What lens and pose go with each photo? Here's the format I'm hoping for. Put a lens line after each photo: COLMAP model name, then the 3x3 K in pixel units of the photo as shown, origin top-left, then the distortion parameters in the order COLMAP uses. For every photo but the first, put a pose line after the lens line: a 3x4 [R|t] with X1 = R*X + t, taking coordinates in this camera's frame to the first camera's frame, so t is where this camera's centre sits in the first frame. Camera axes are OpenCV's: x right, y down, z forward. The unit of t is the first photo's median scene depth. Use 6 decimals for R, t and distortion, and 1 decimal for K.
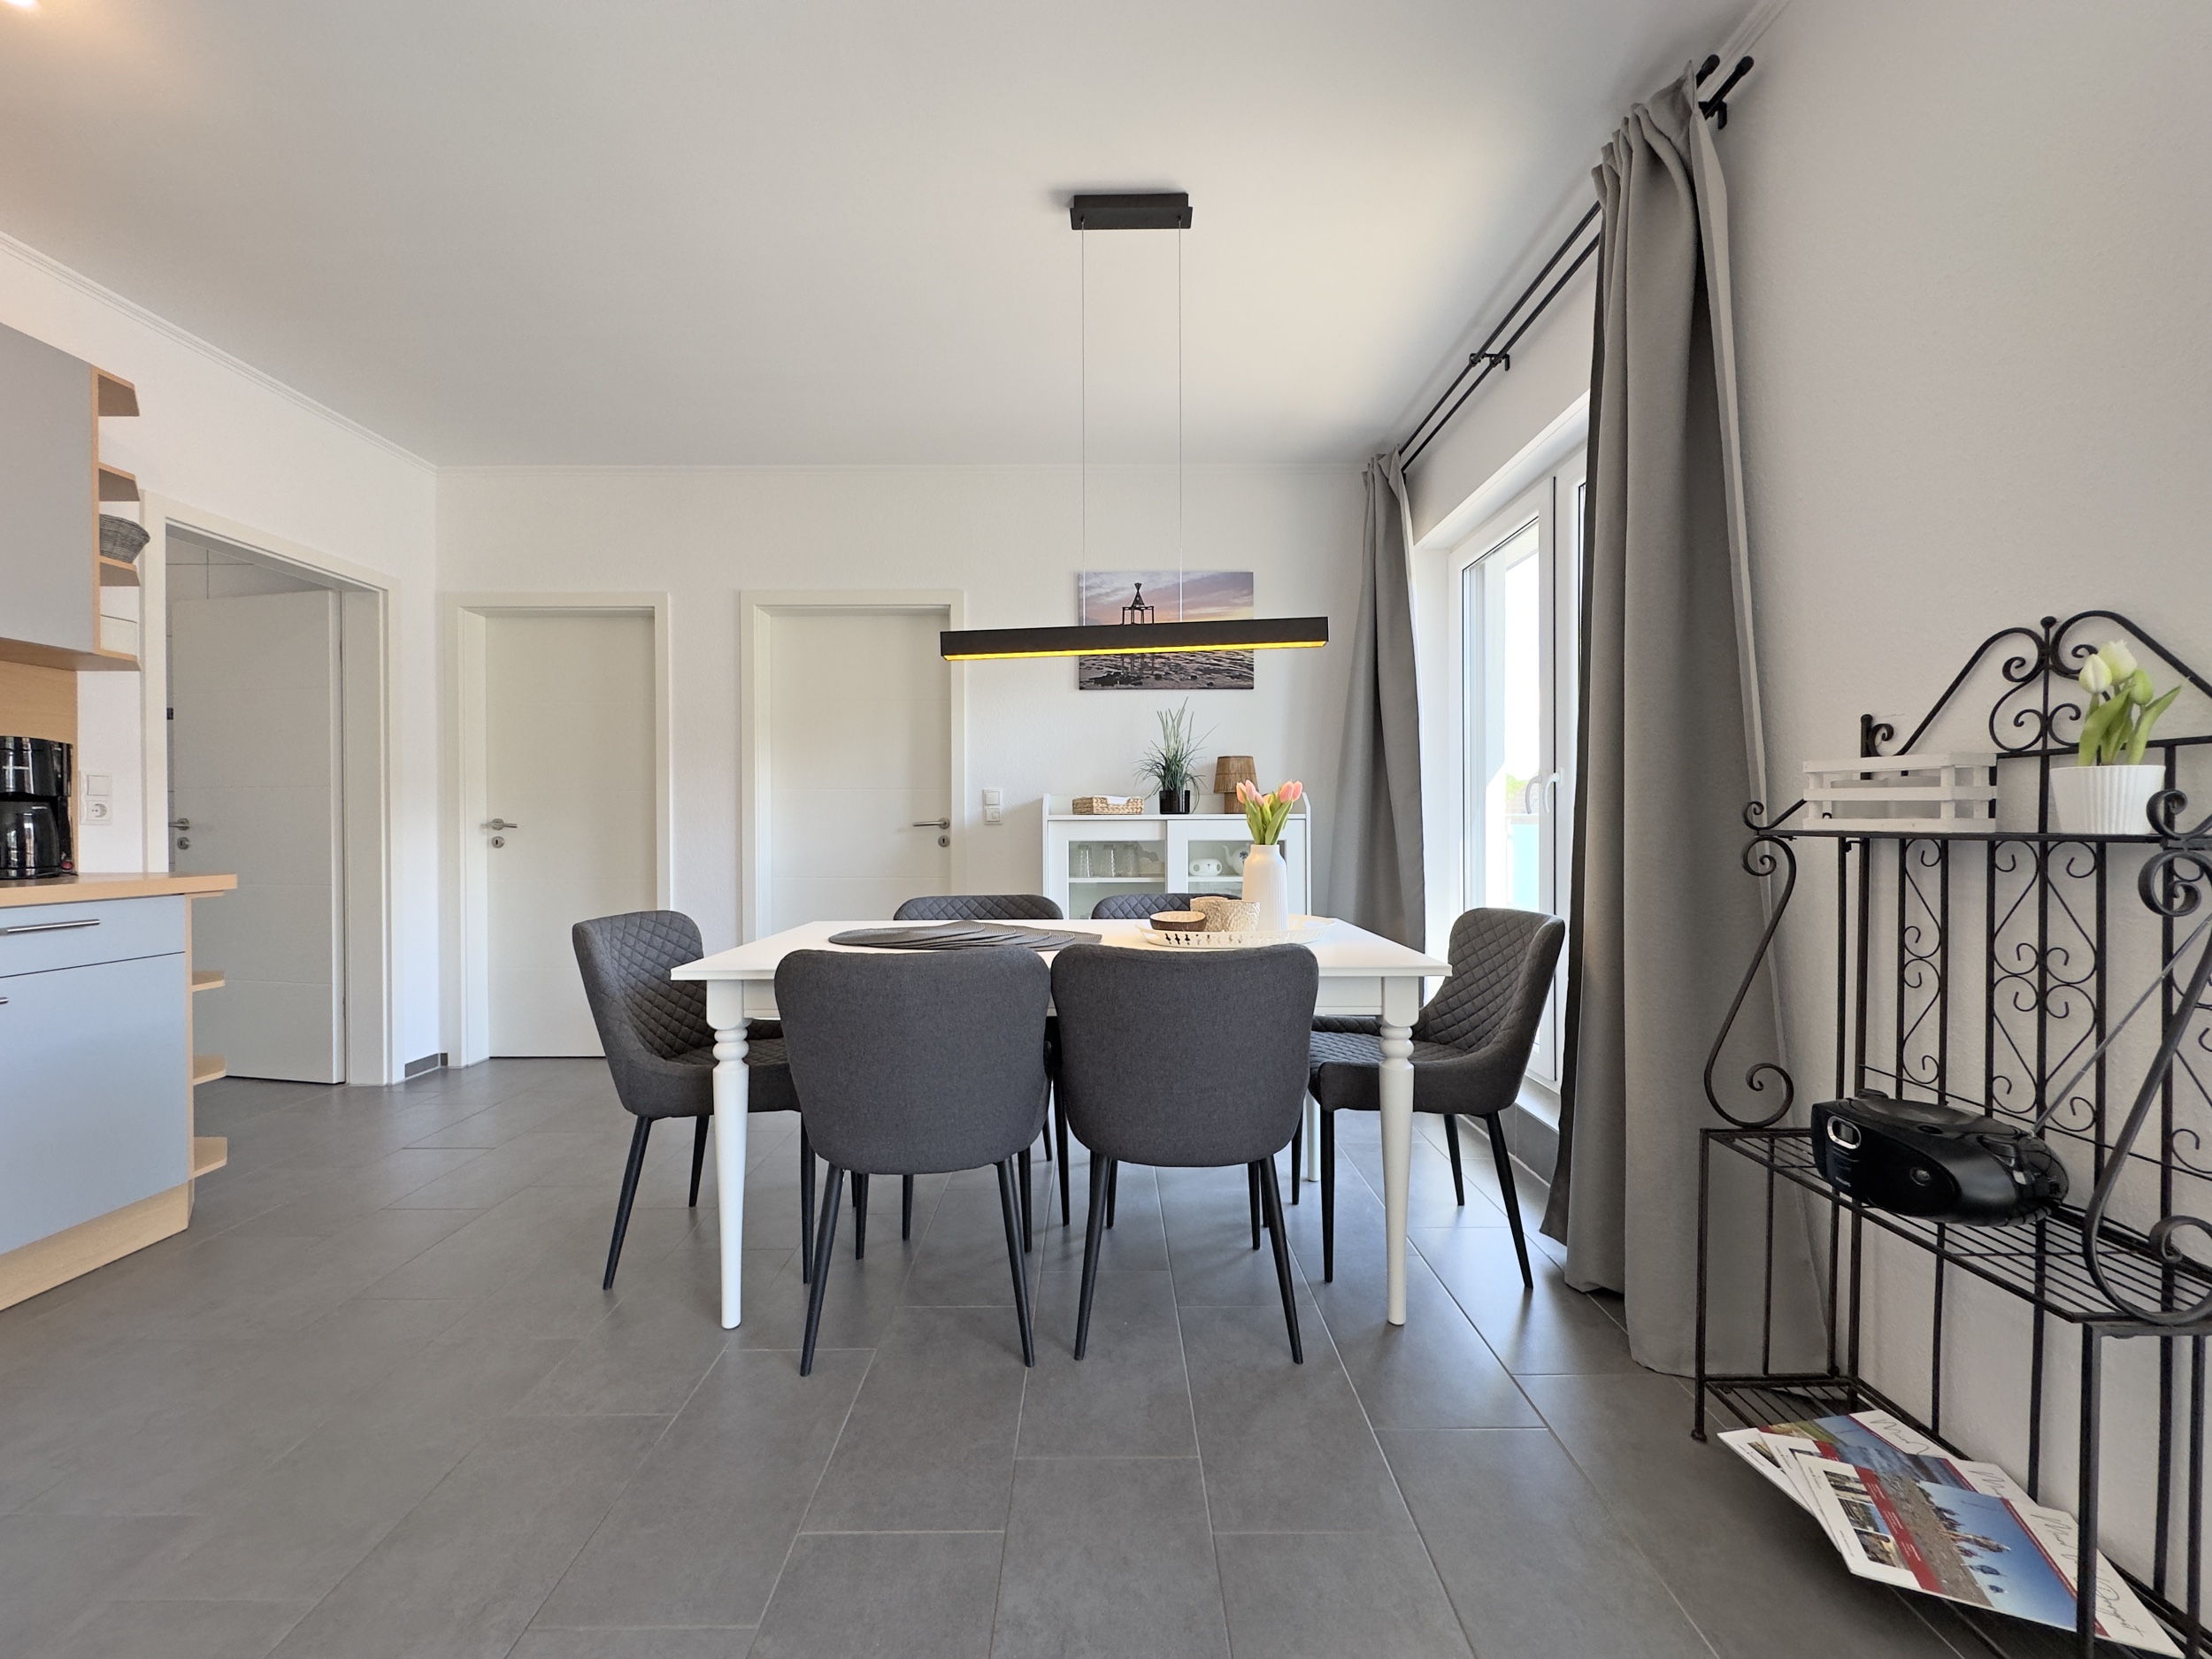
lens RADIAL K [[878.8, 0, 1098.5], [0, 878.8, 826.6], [0, 0, 1]] dist [-0.002521, -0.000114]
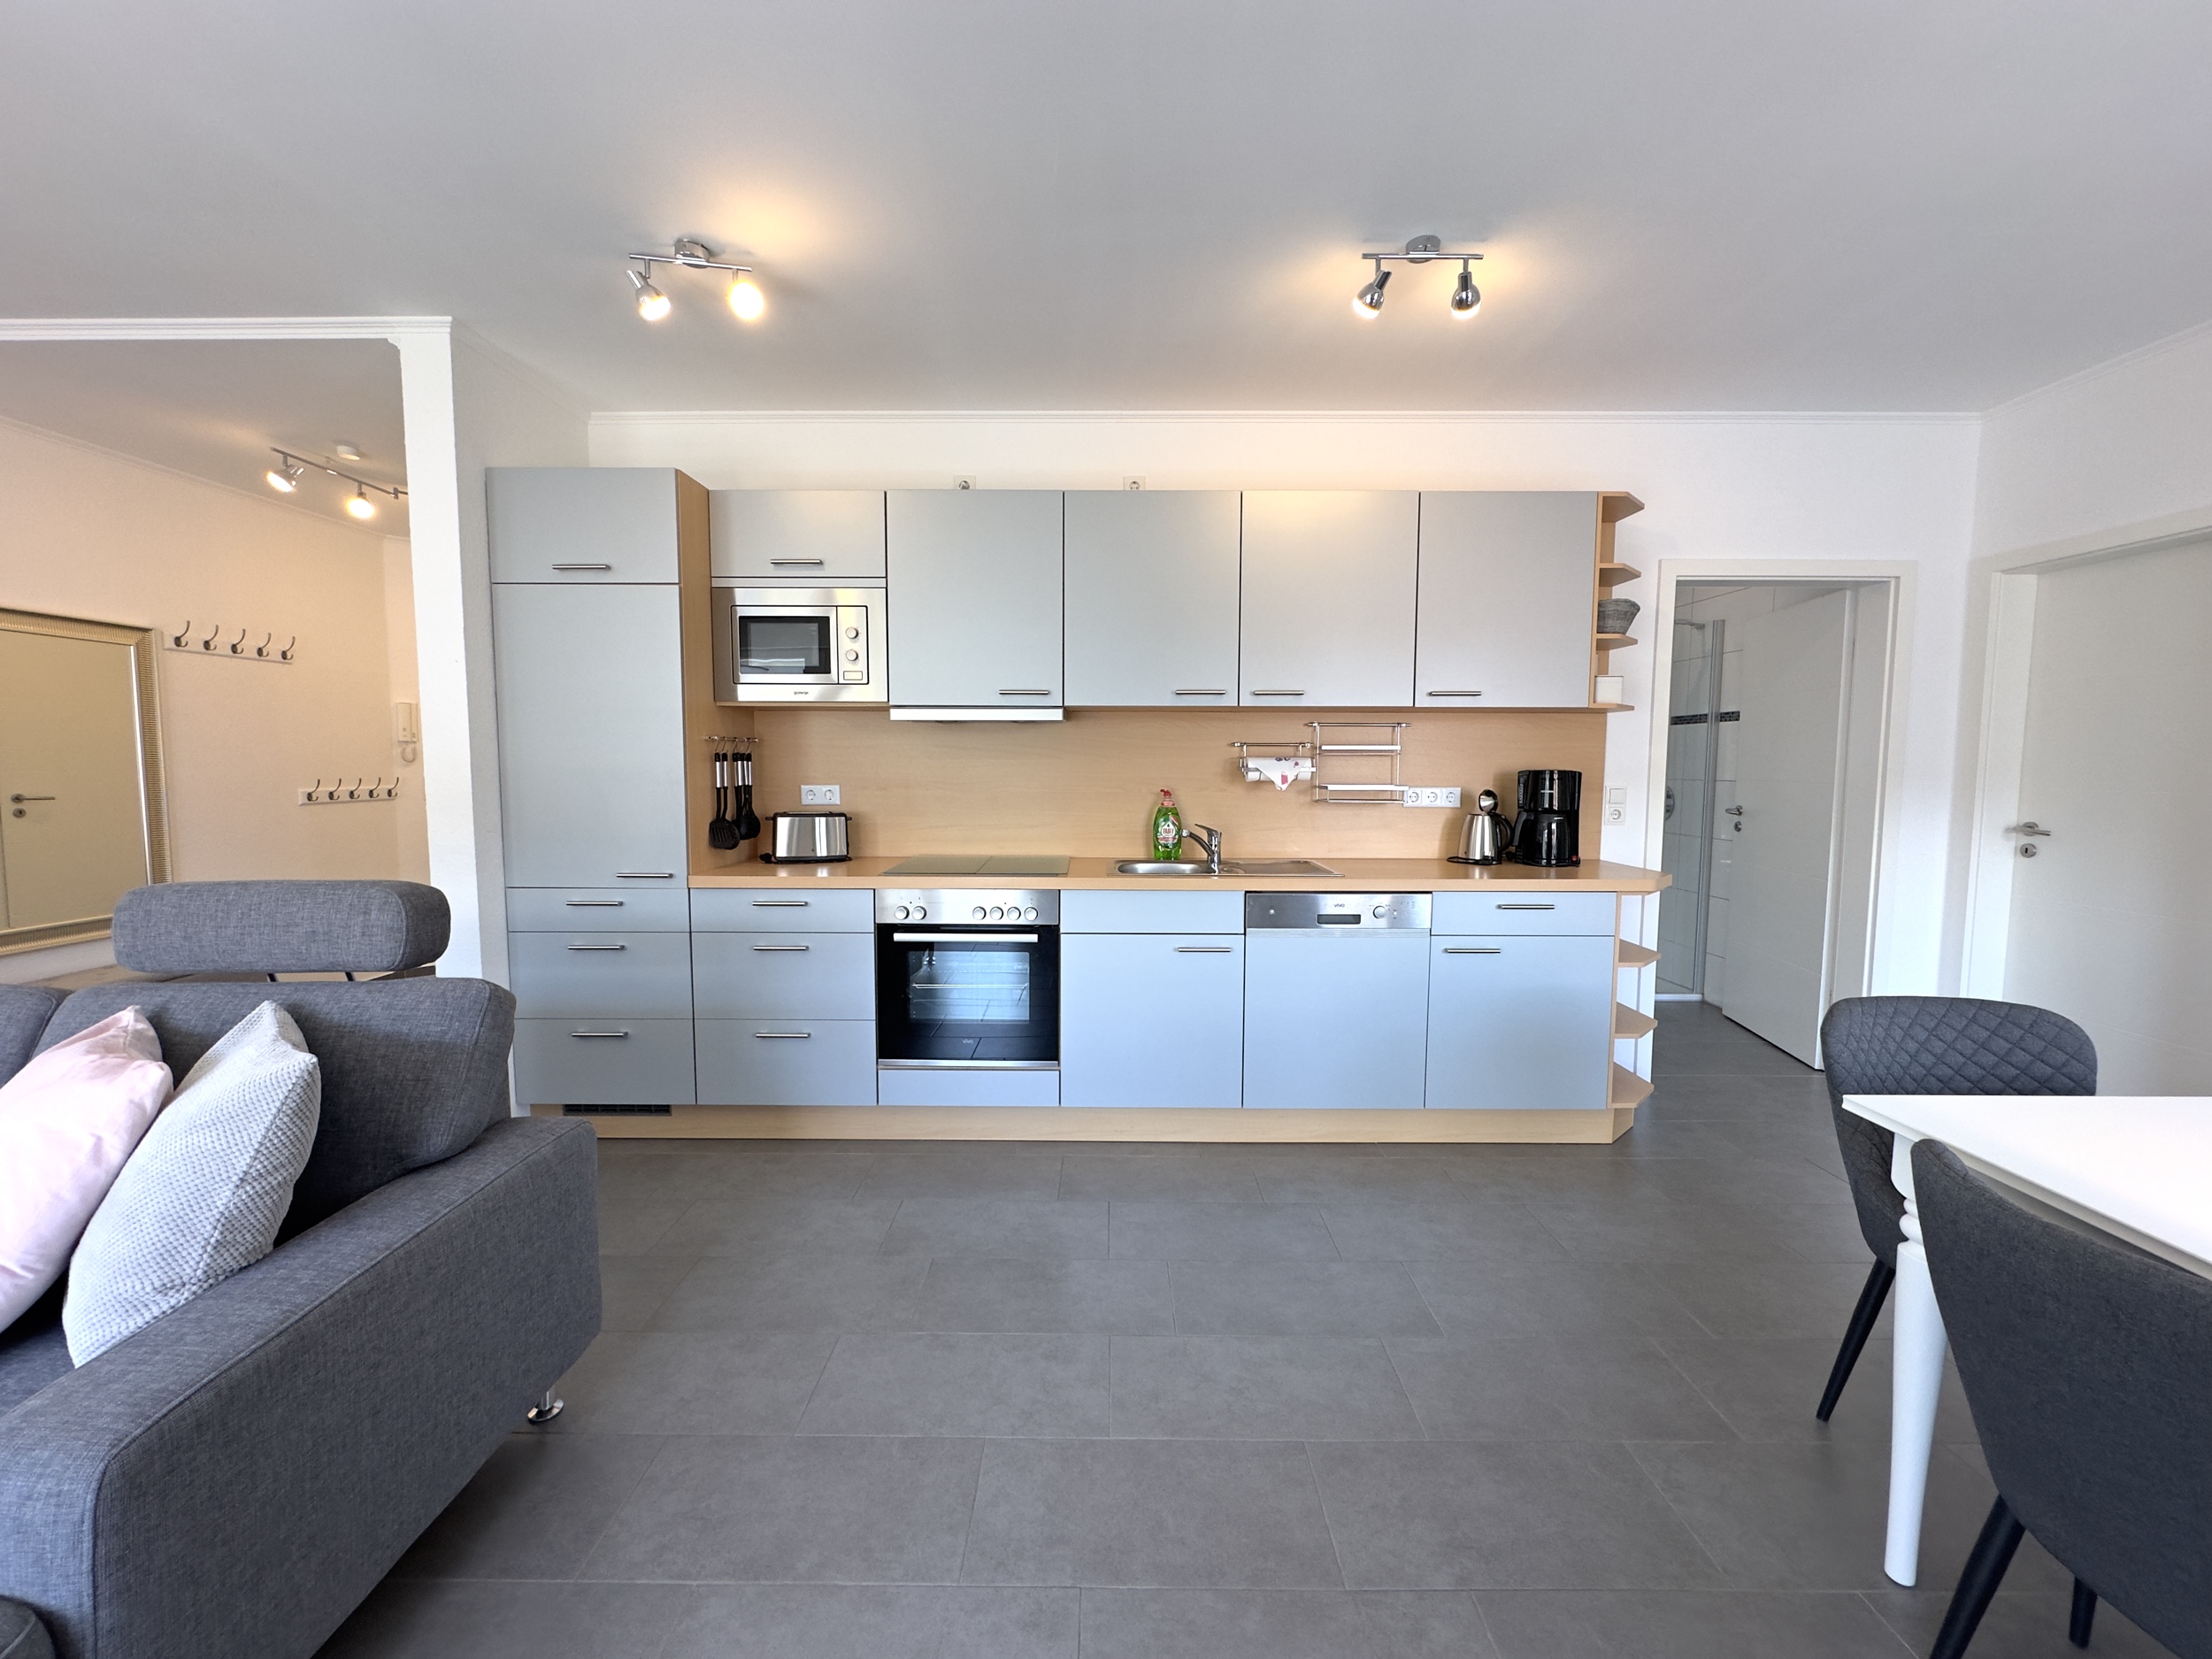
lens RADIAL K [[878.8, 0, 1112.0], [0, 878.8, 829.6], [0, 0, 1]] dist [-0.002521, -0.000114]
pose [[-0.002023, 0.080389, -0.996762, 0.184184], [-0.005474, 0.996748, 0.080399, -0.087824], [0.999983, 0.005619, -0.001576, 0.198626]]
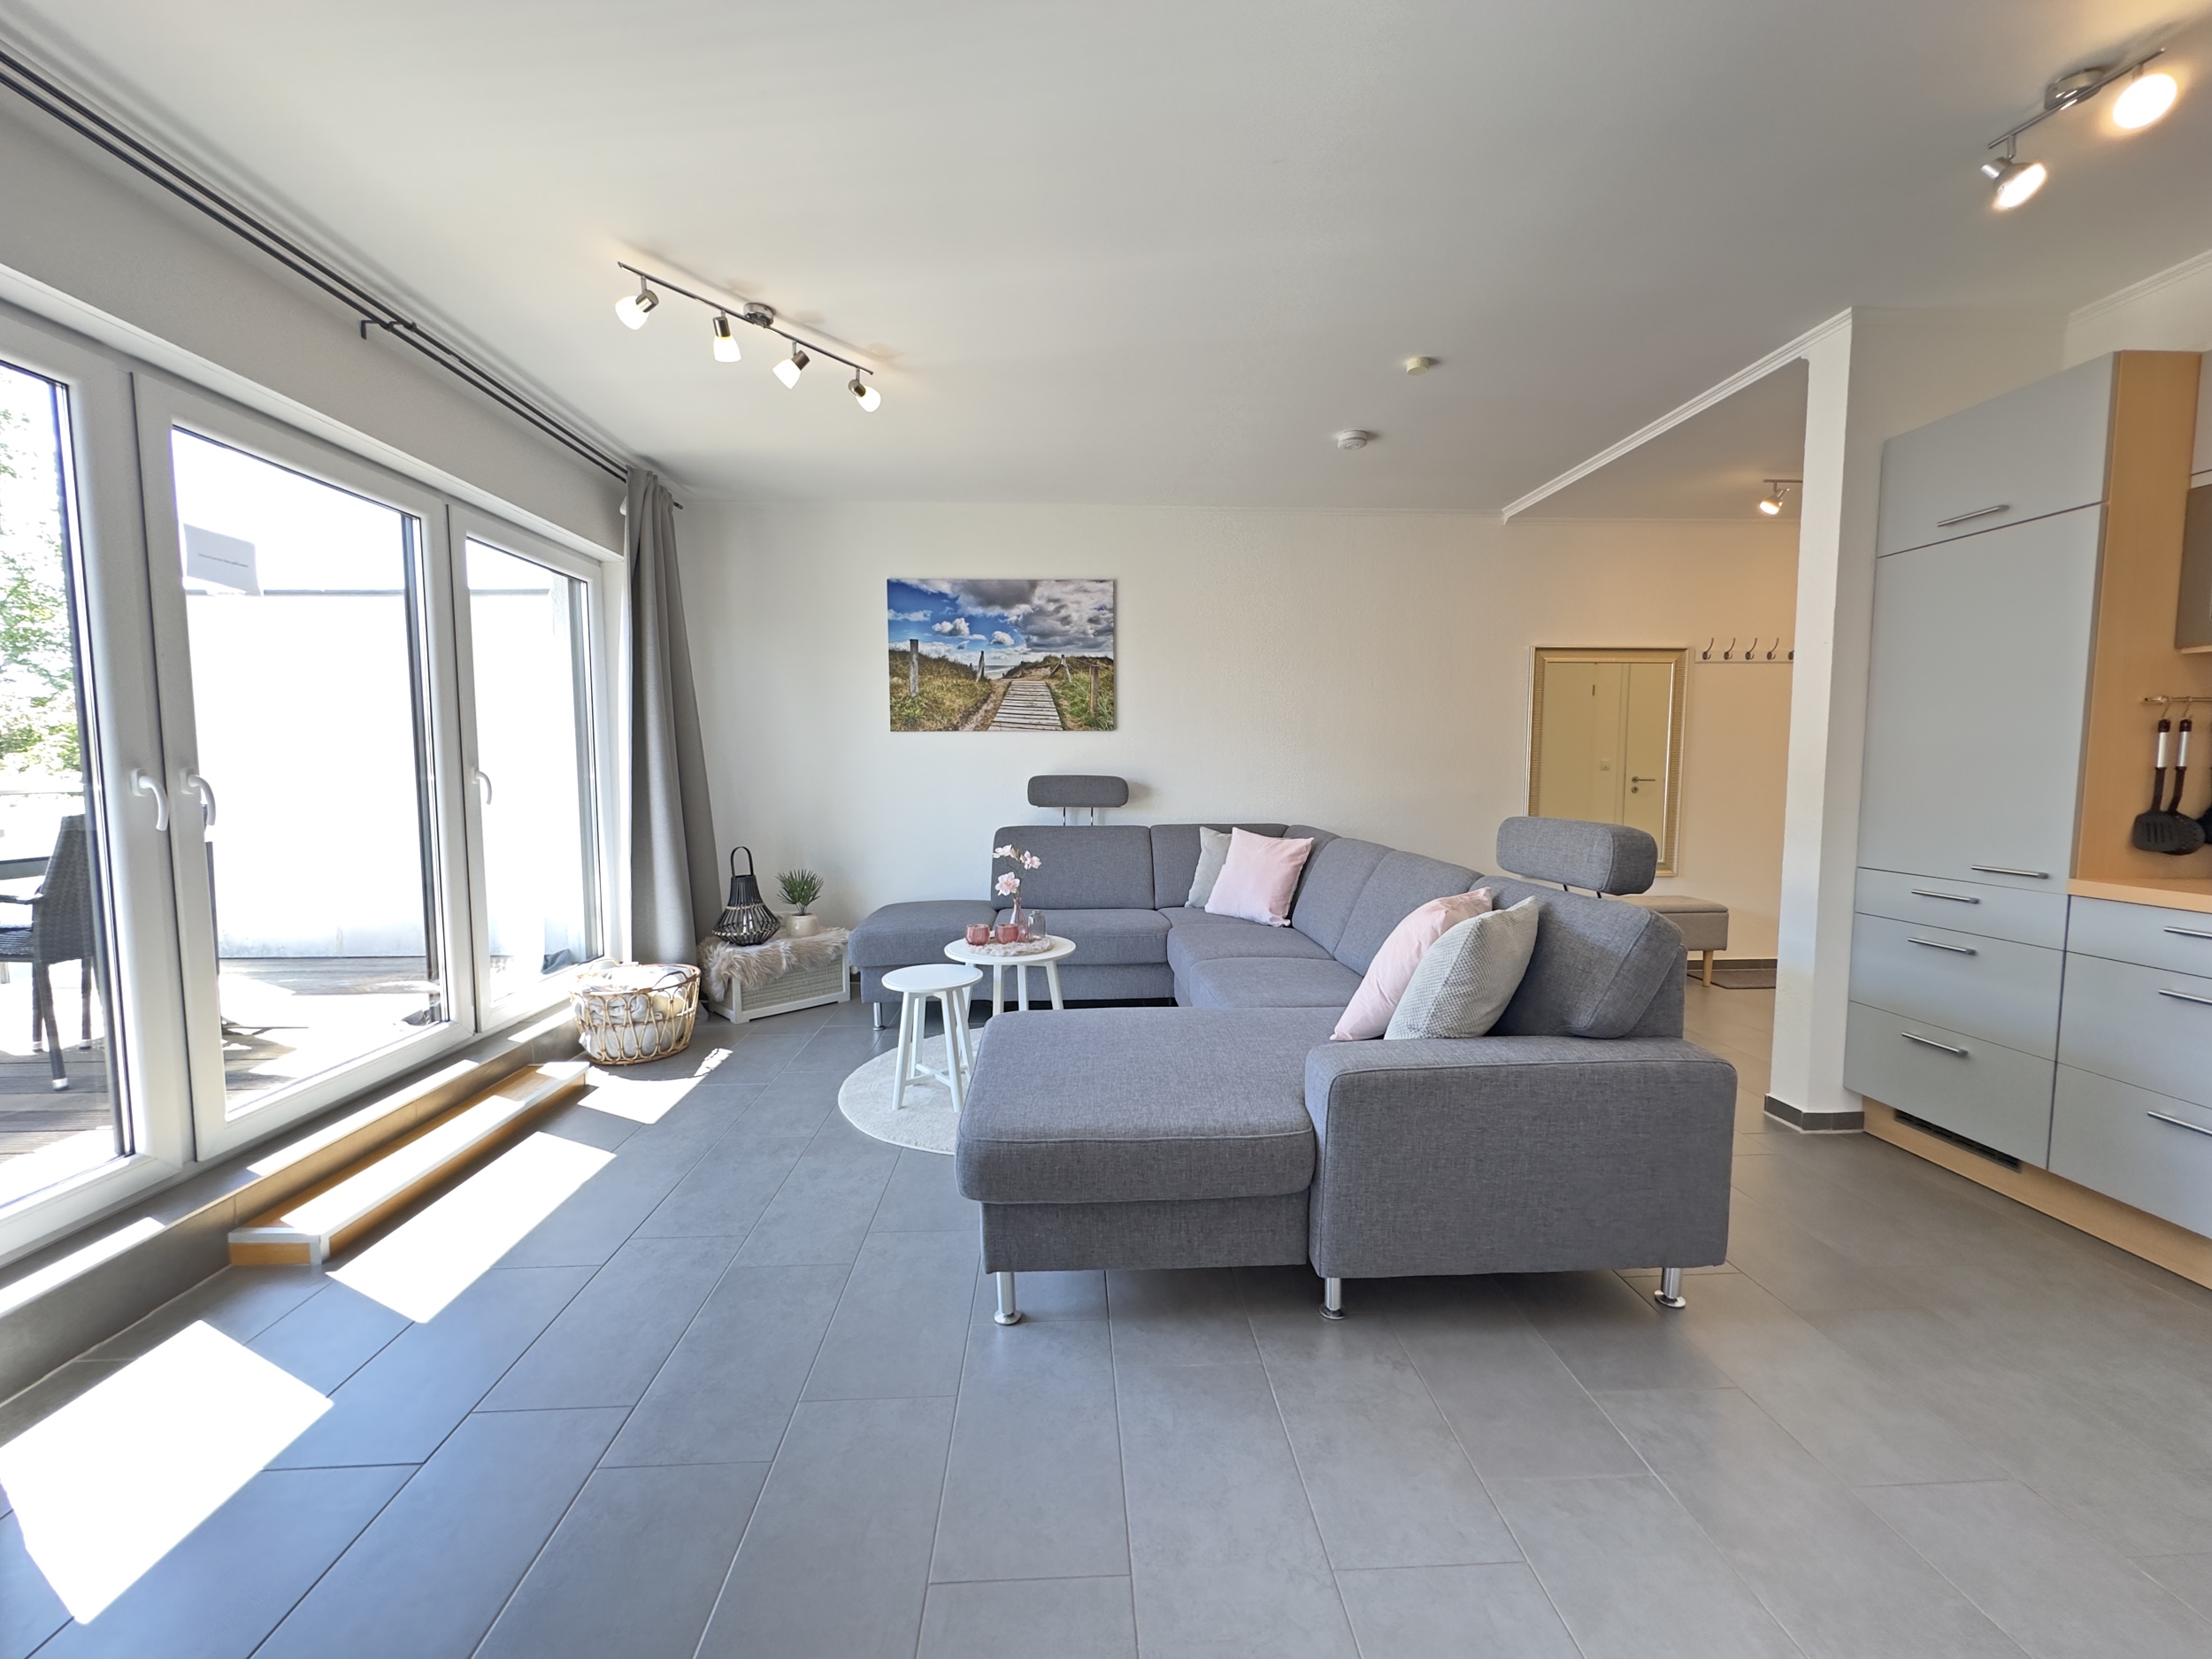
lens RADIAL K [[878.8, 0, 1099.5], [0, 878.8, 832.2], [0, 0, 1]] dist [-0.002521, -0.000114]
pose [[-0.999006, 0.010375, -0.043360, 0.089168], [0.006792, 0.996611, 0.081976, -0.064026], [0.044064, 0.081600, -0.995691, 0.446669]]
